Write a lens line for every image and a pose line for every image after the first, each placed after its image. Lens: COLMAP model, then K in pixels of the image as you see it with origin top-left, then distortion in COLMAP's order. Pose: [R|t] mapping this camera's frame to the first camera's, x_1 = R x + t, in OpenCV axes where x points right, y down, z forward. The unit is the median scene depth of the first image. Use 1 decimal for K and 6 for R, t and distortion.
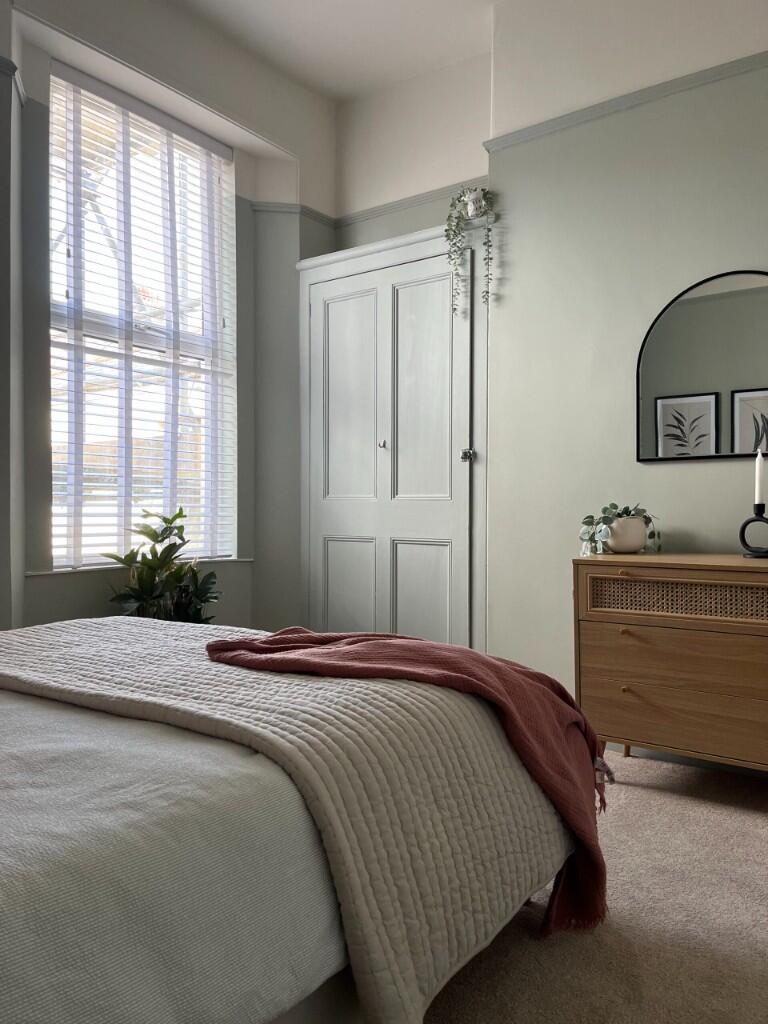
lens RADIAL K [[777.4, 0, 384.0], [0, 777.4, 512.0], [0, 0, 1]] dist [0.003795, -0.001857]
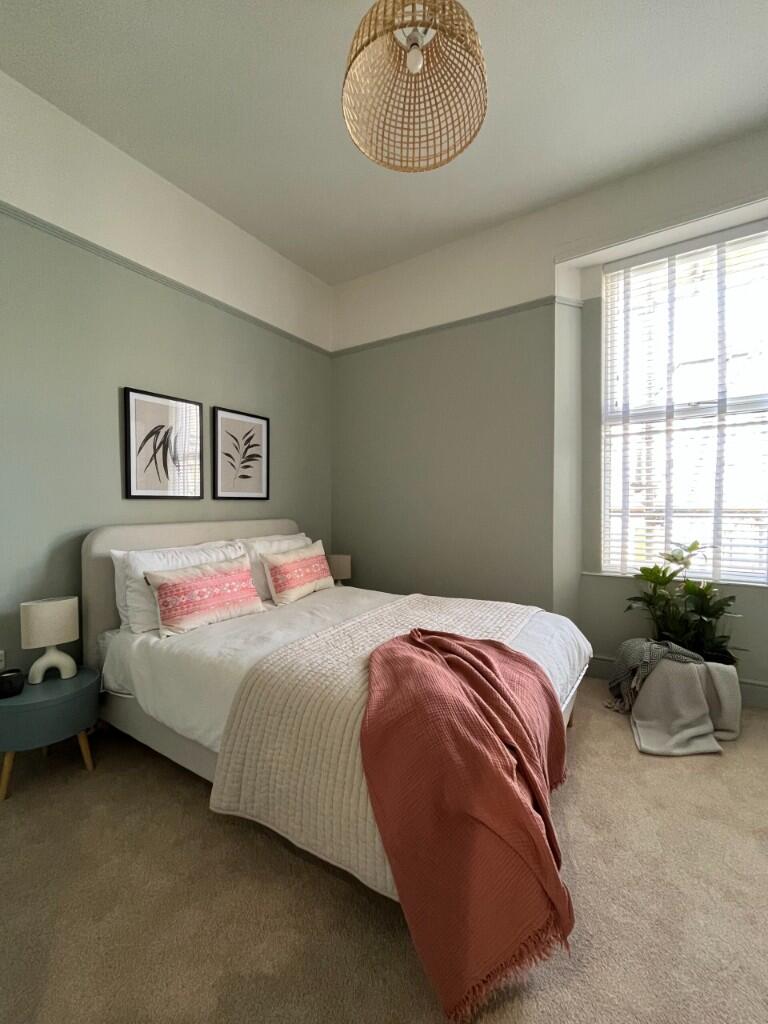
lens RADIAL K [[411.7, 0, 386.7], [0, 411.7, 507.9], [0, 0, 1]] dist [0.000959, 0.000057]
pose [[0.053093, 0.010485, -0.998535, 0.413856], [-0.000762, 0.999945, 0.010460, -0.071027], [0.998589, 0.000206, 0.053098, 0.474940]]
